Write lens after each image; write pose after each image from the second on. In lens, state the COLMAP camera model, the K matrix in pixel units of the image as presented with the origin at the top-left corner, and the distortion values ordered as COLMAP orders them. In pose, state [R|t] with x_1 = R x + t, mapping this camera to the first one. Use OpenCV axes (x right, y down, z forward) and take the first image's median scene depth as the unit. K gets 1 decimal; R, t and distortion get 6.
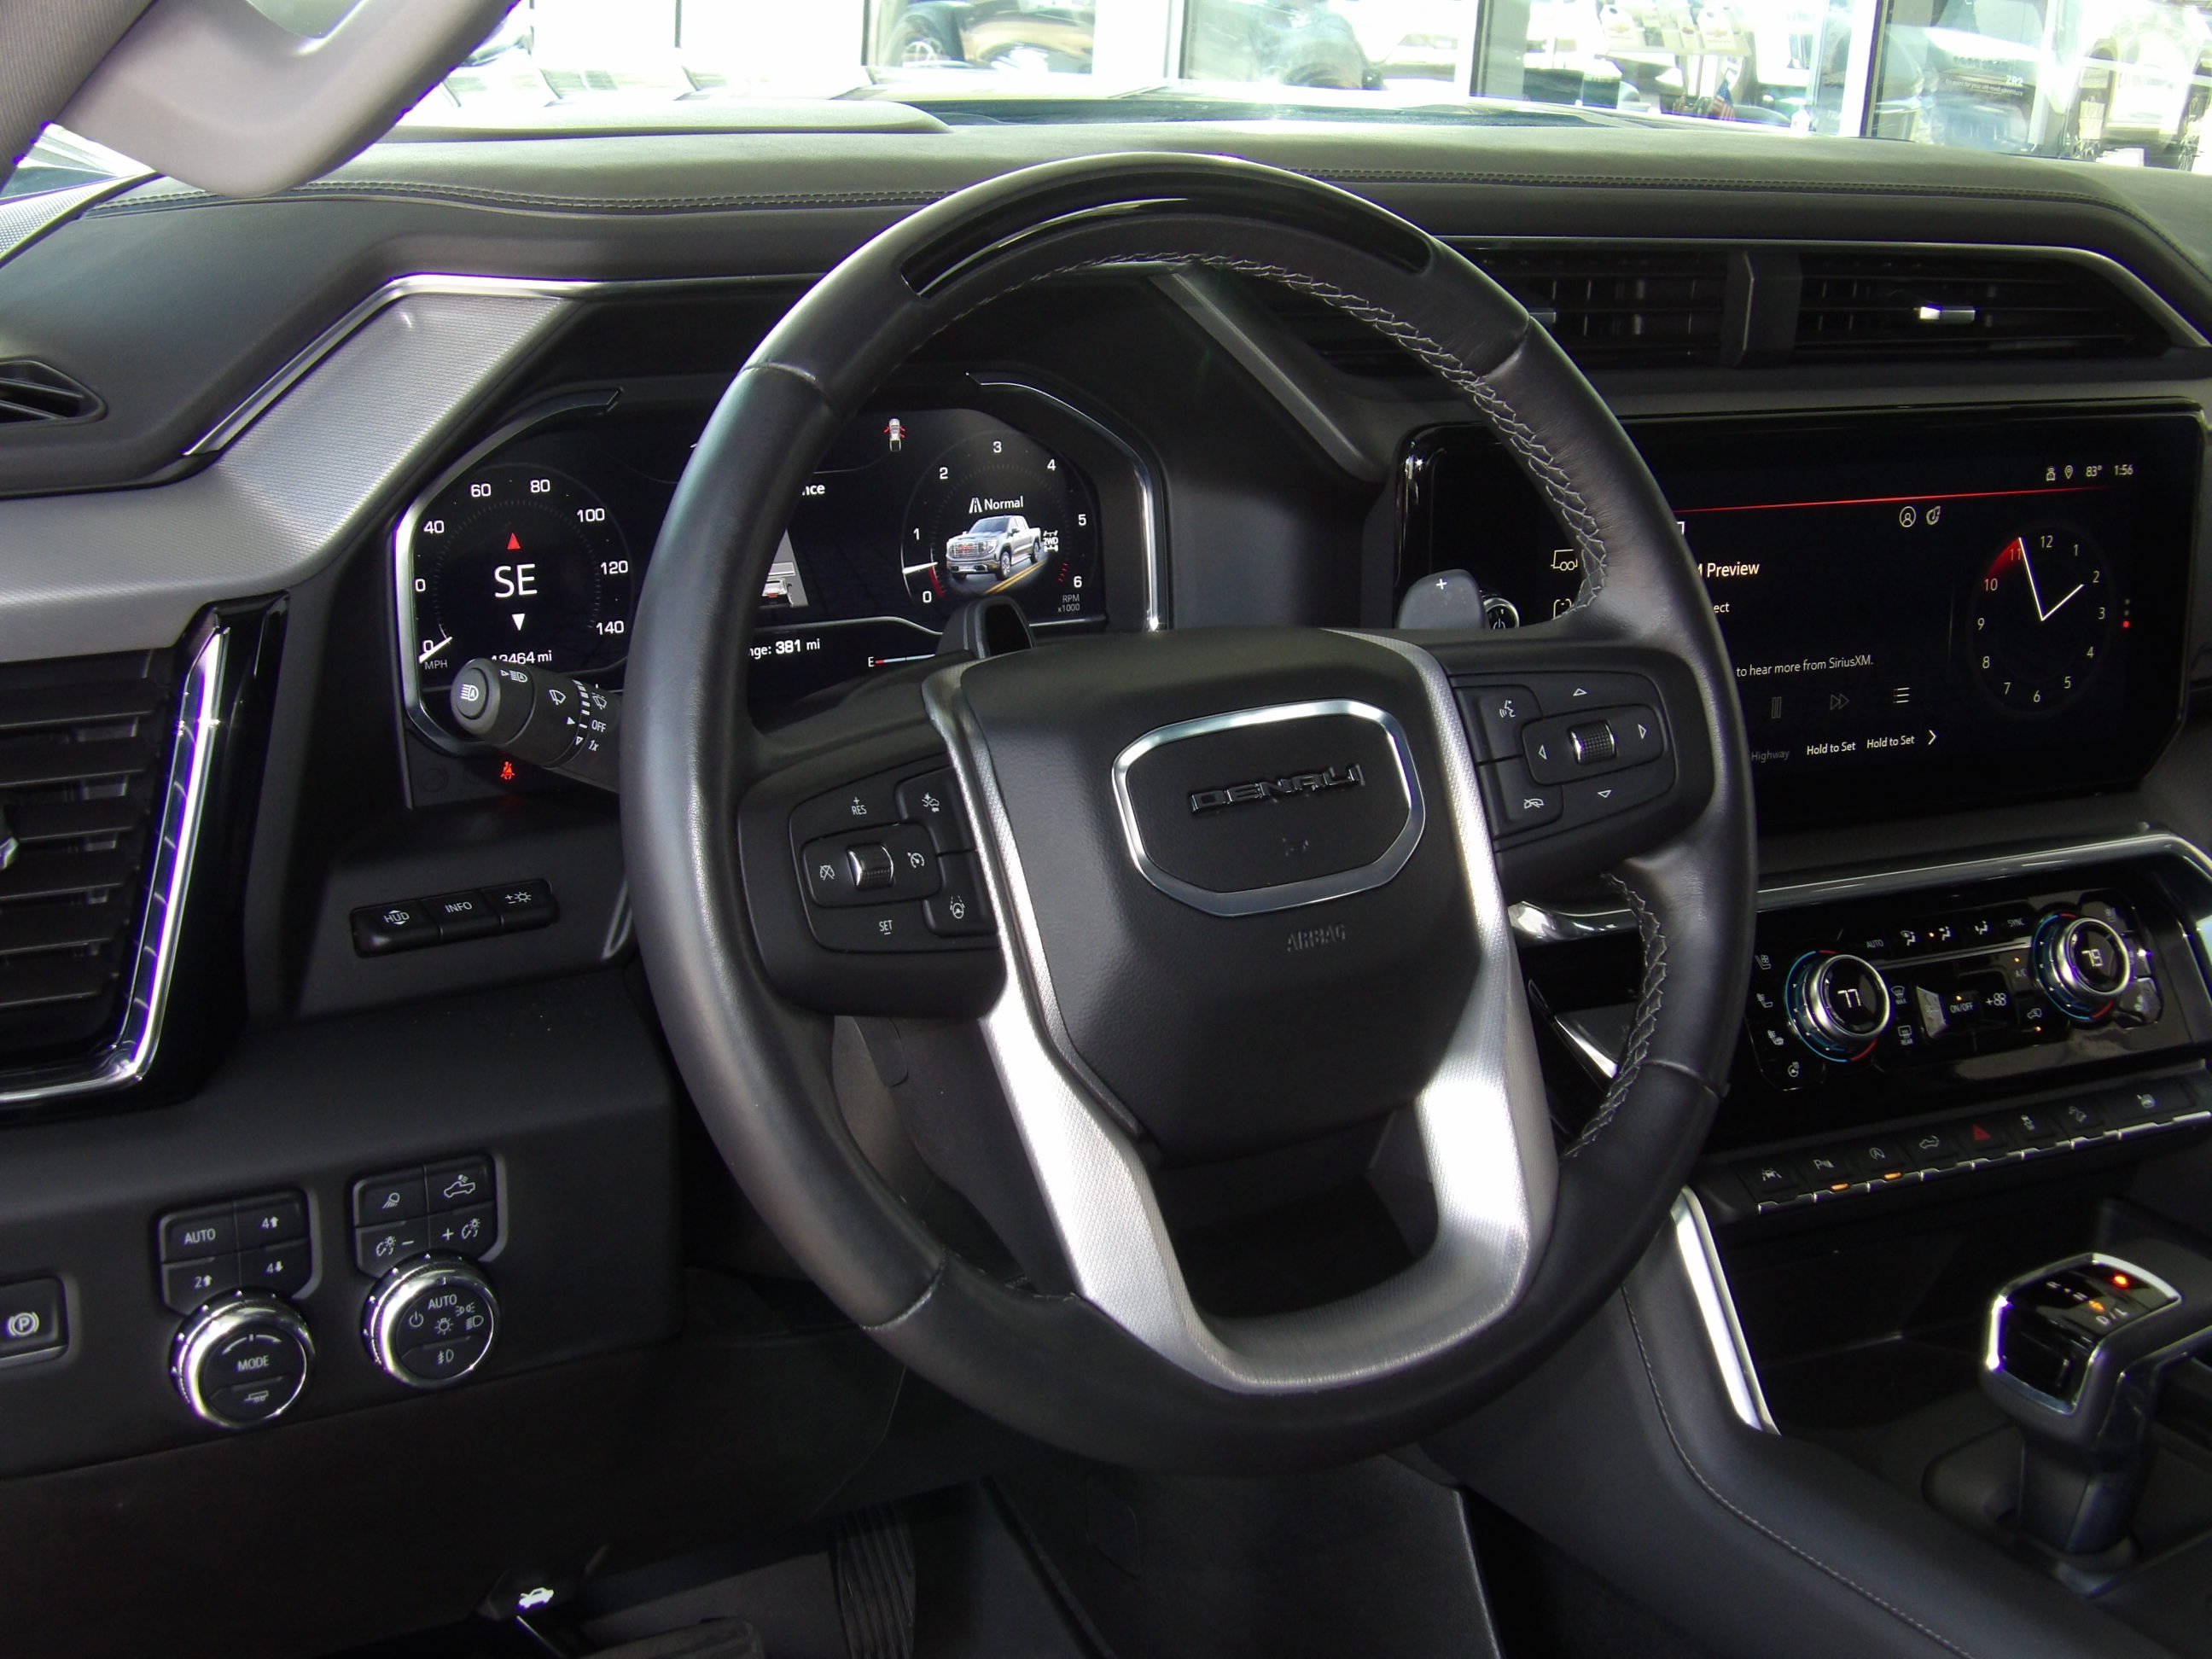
lens RADIAL K [[2956.9, 0, 1106.0], [0, 2956.9, 829.5], [0, 0, 1]] dist [-0.128971, -0.009209]
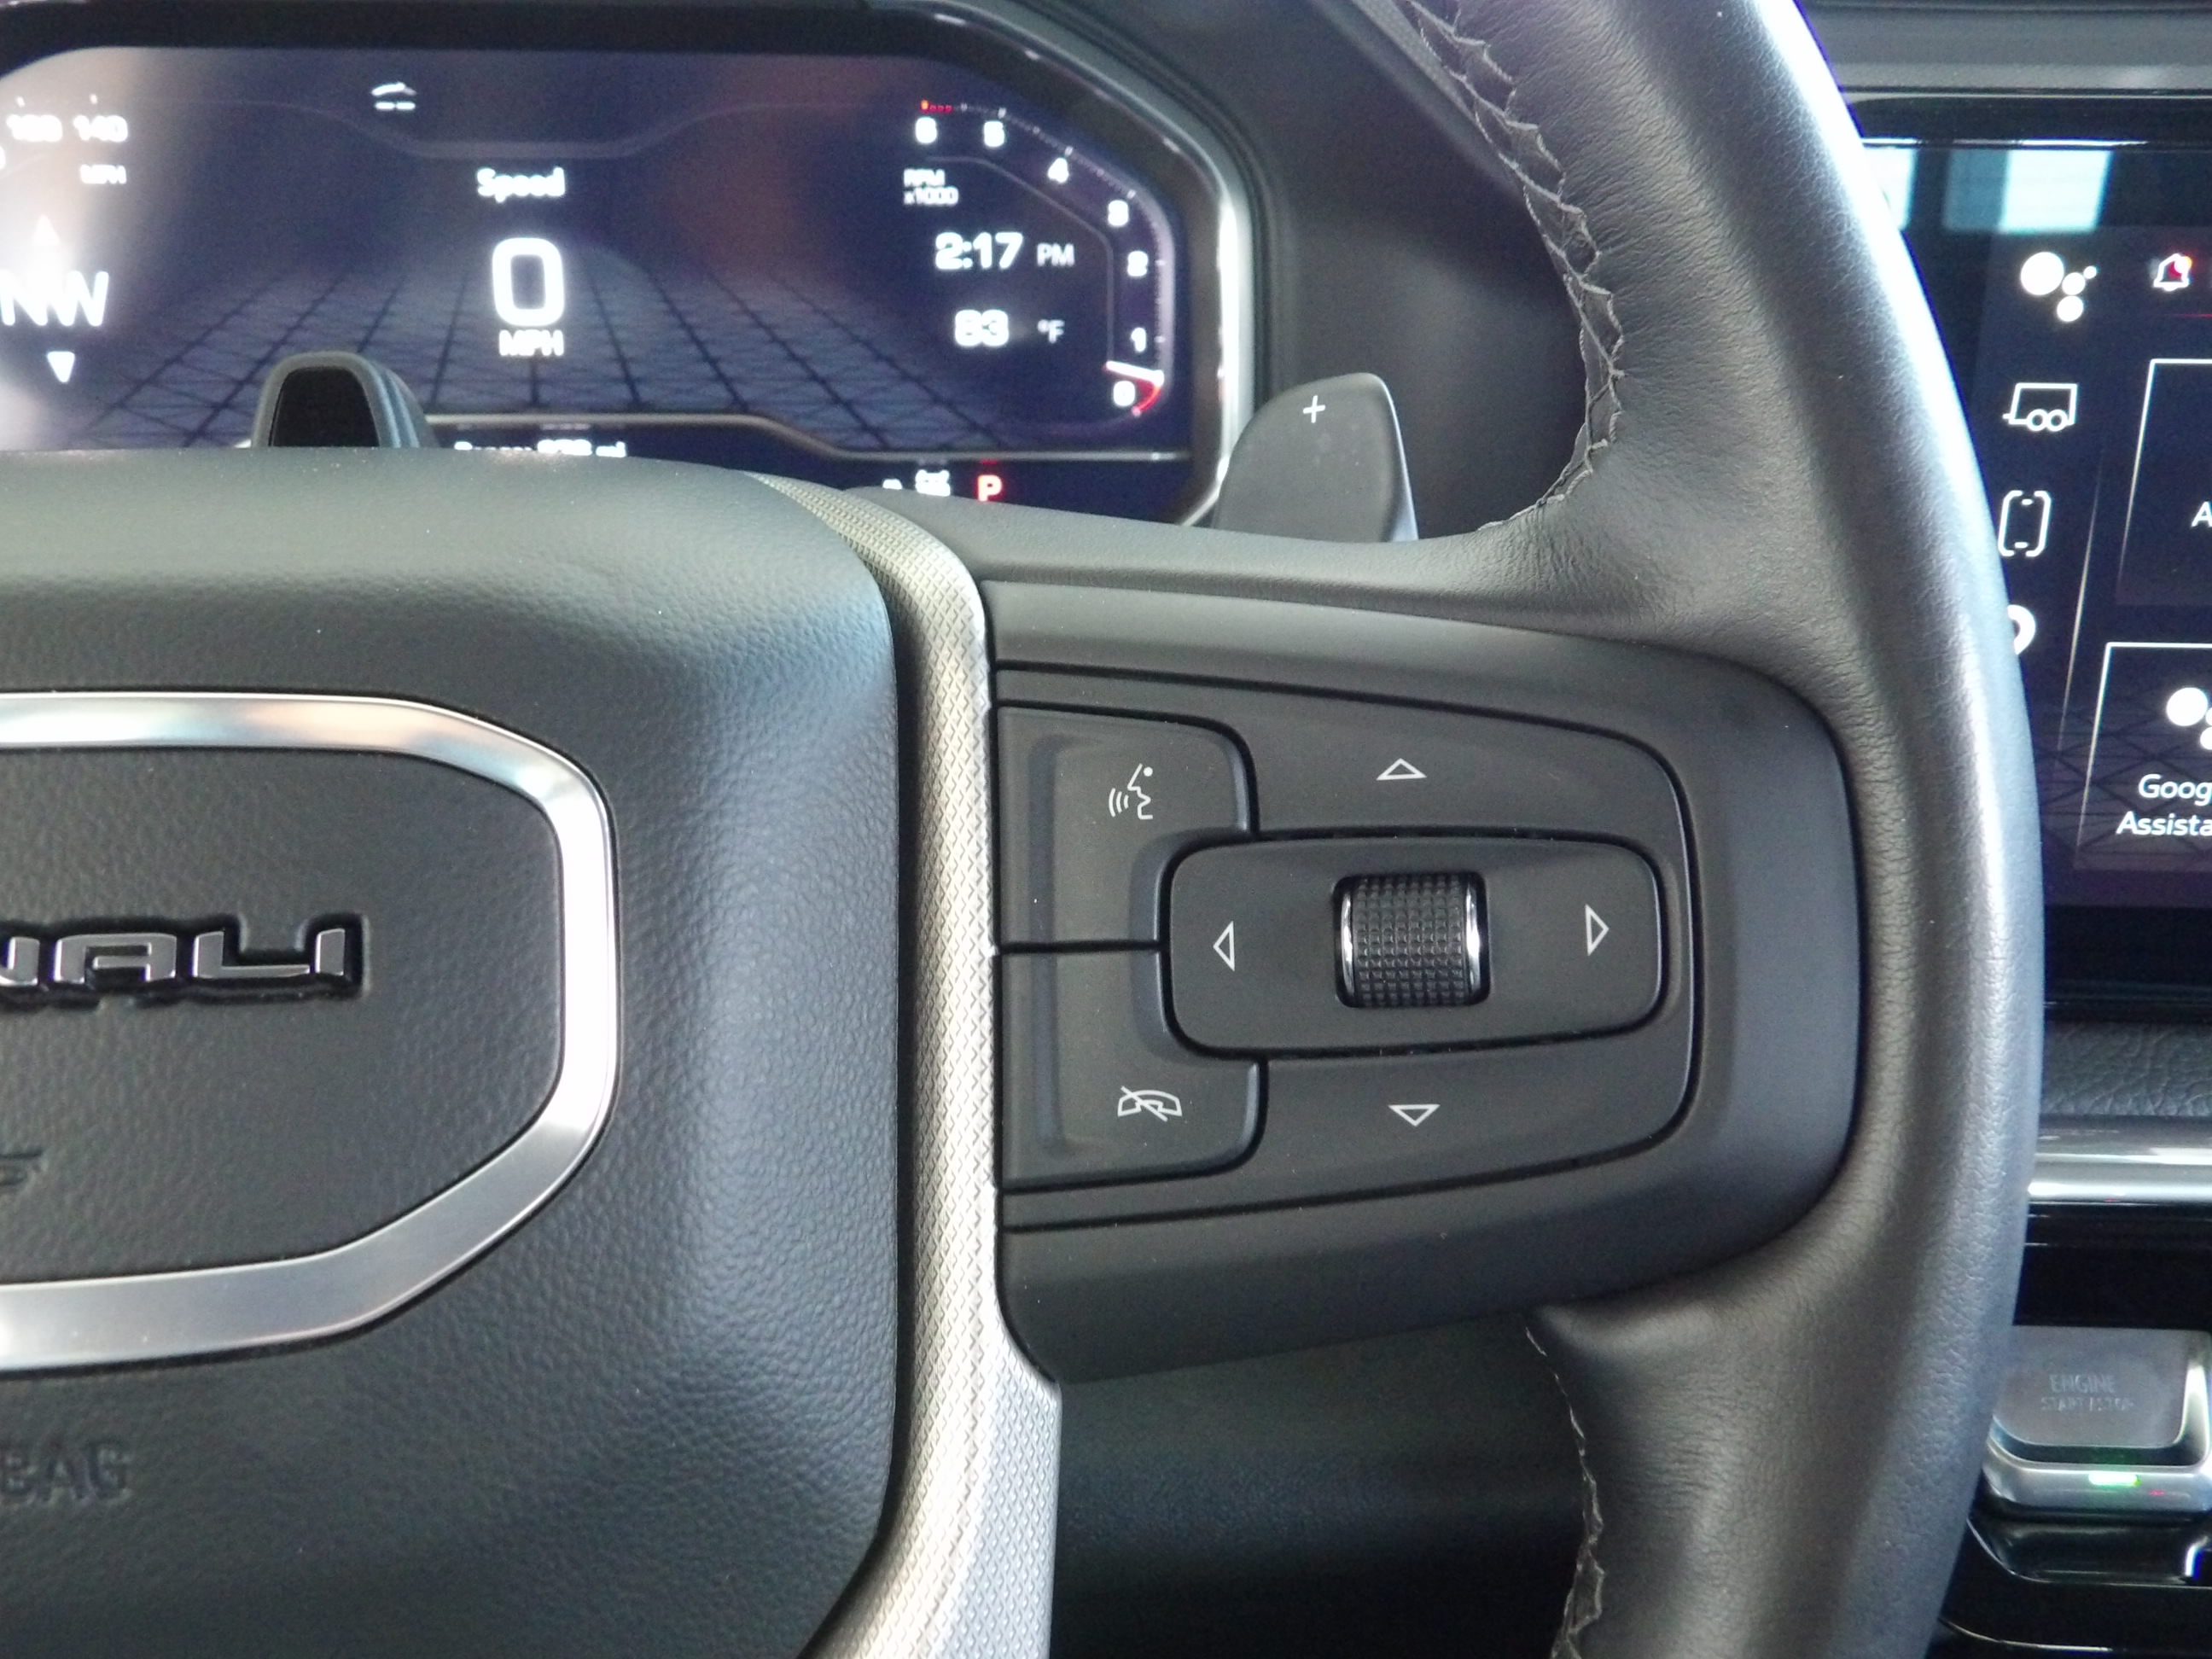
lens RADIAL K [[2141.0, 0, 1220.6], [0, 2141.0, 794.3], [0, 0, 1]] dist [0.001491, 0.006627]
pose [[0.891282, 0.149595, -0.428063, 0.196442], [-0.113815, 0.987597, 0.108158, -0.053880], [0.438933, -0.047680, 0.897254, 0.642272]]
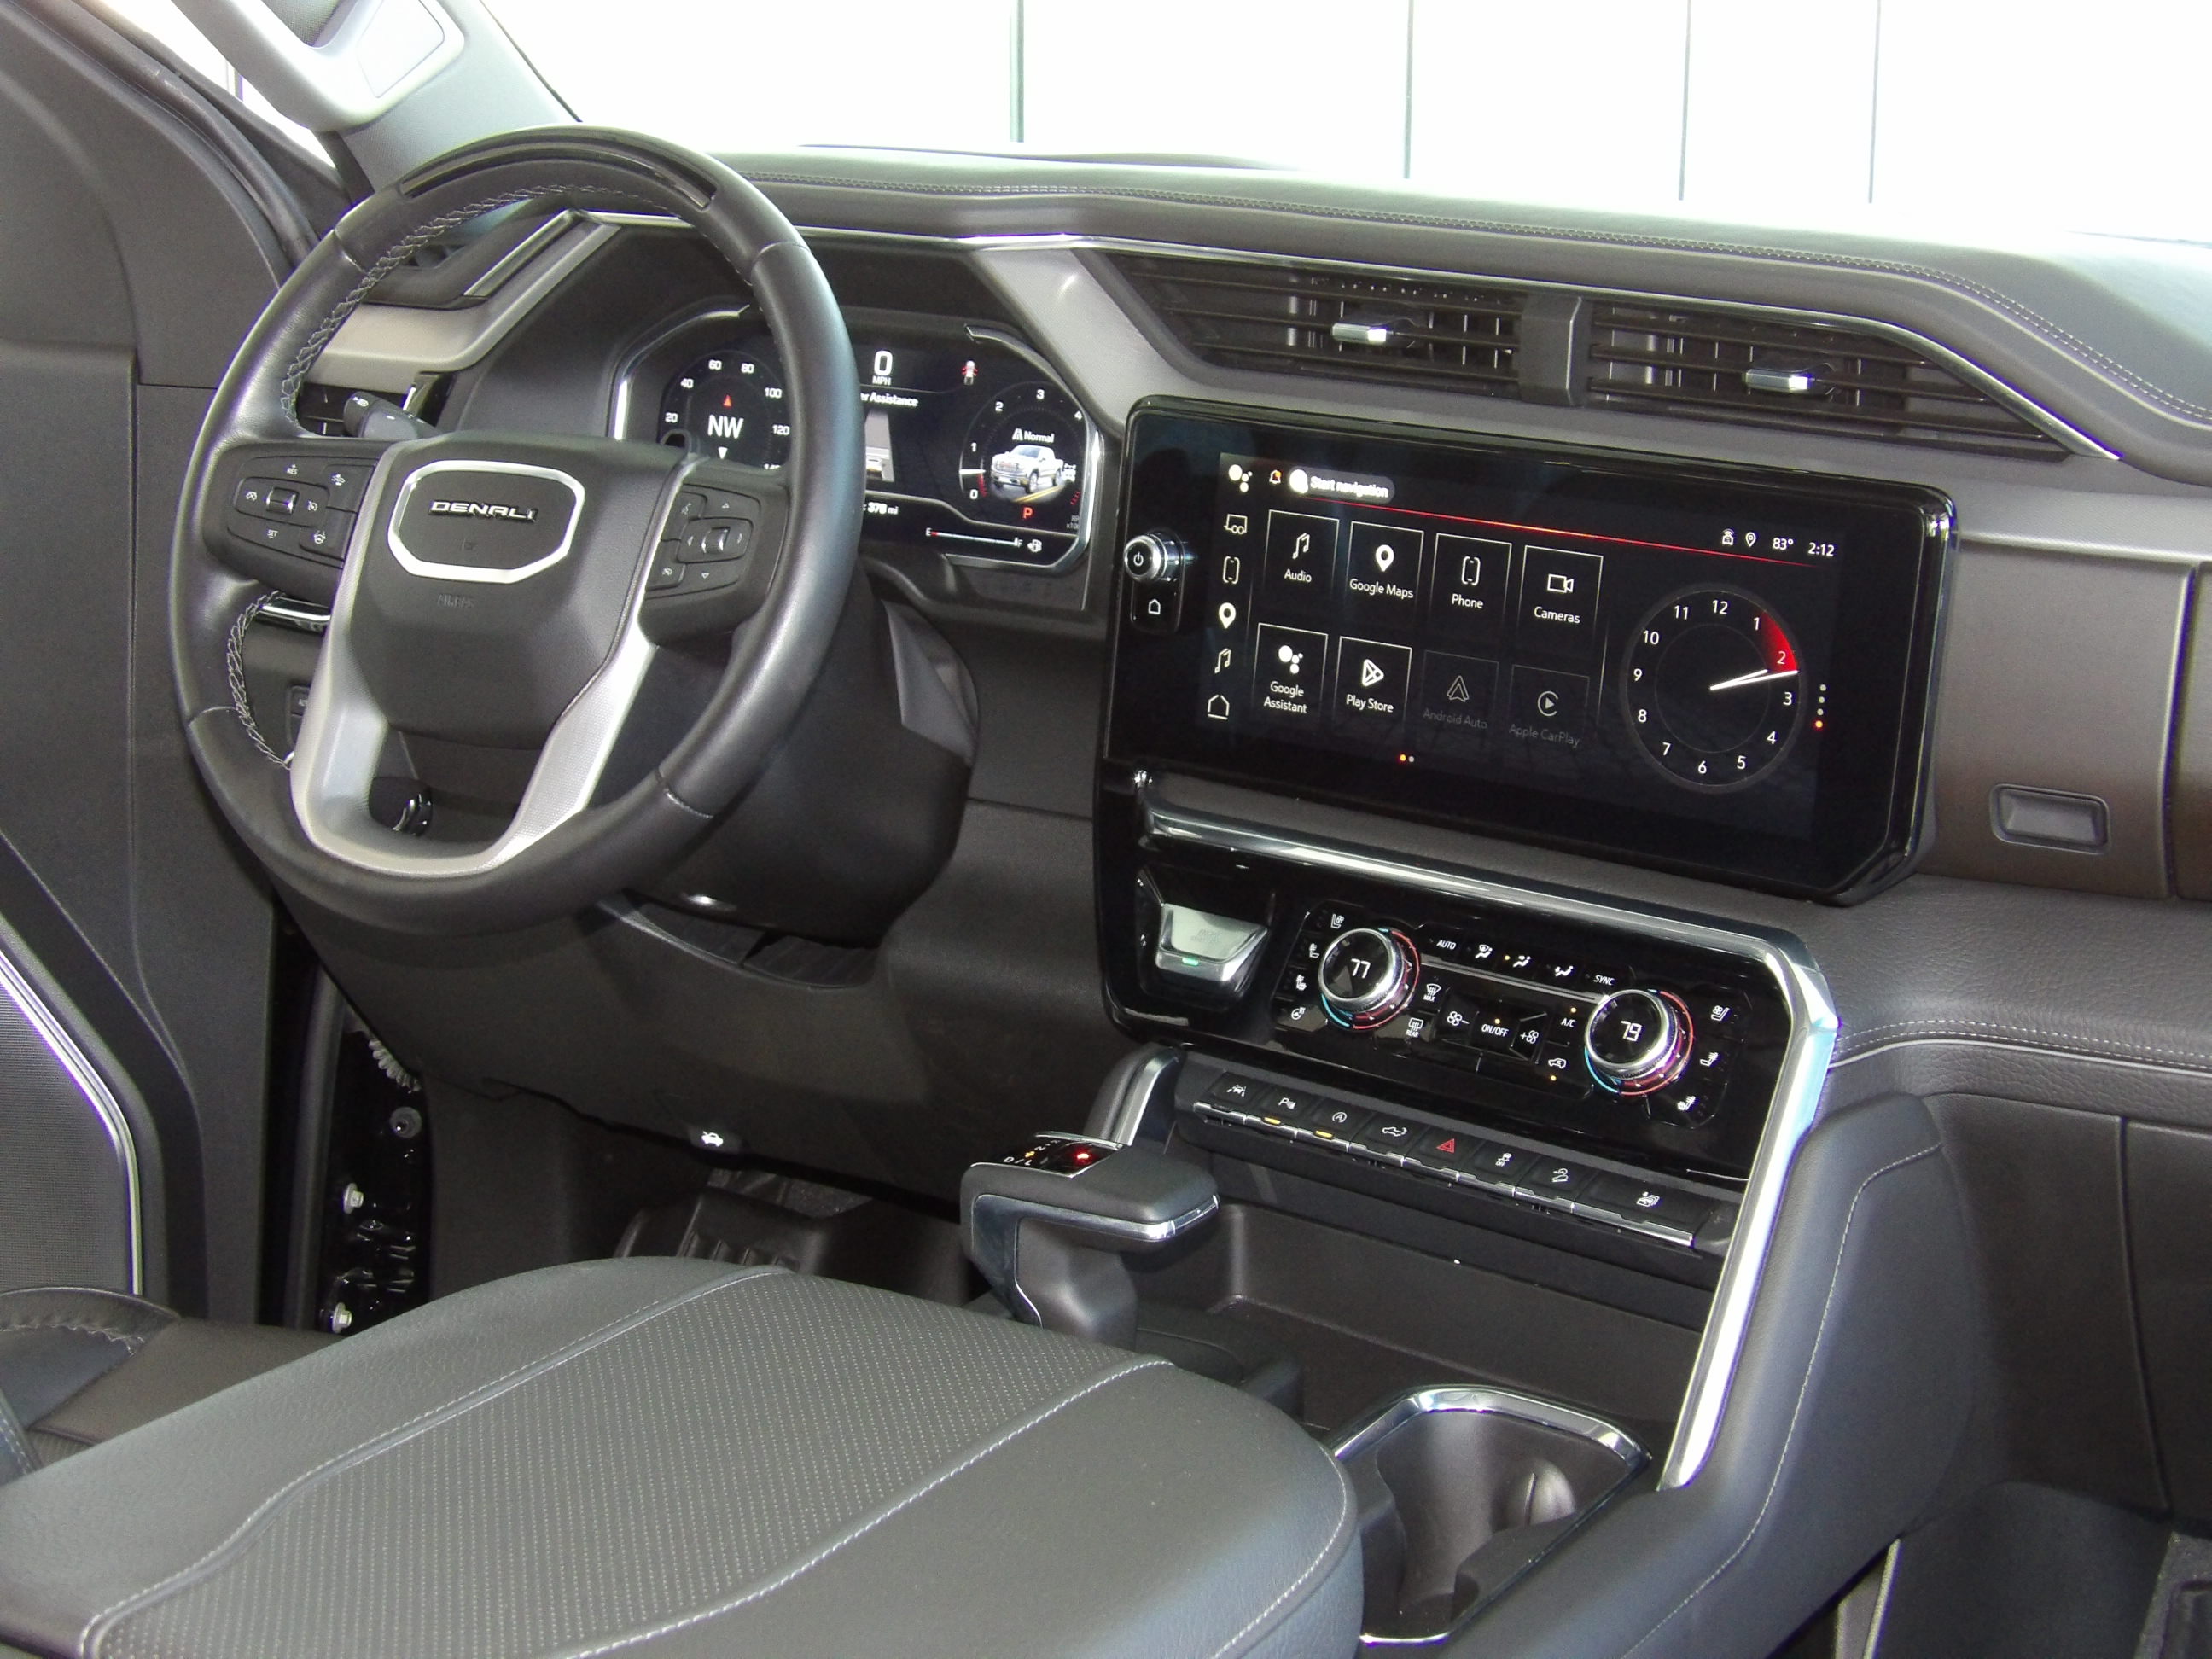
lens RADIAL K [[3459.5, 0, 1106.0], [0, 3459.5, 829.5], [0, 0, 1]] dist [0.039317, -0.752722]
pose [[0.430712, 0.184789, -0.883369, 1.399659], [-0.279747, 0.957939, 0.063990, -0.049173], [0.858038, 0.219558, 0.464290, 0.338144]]
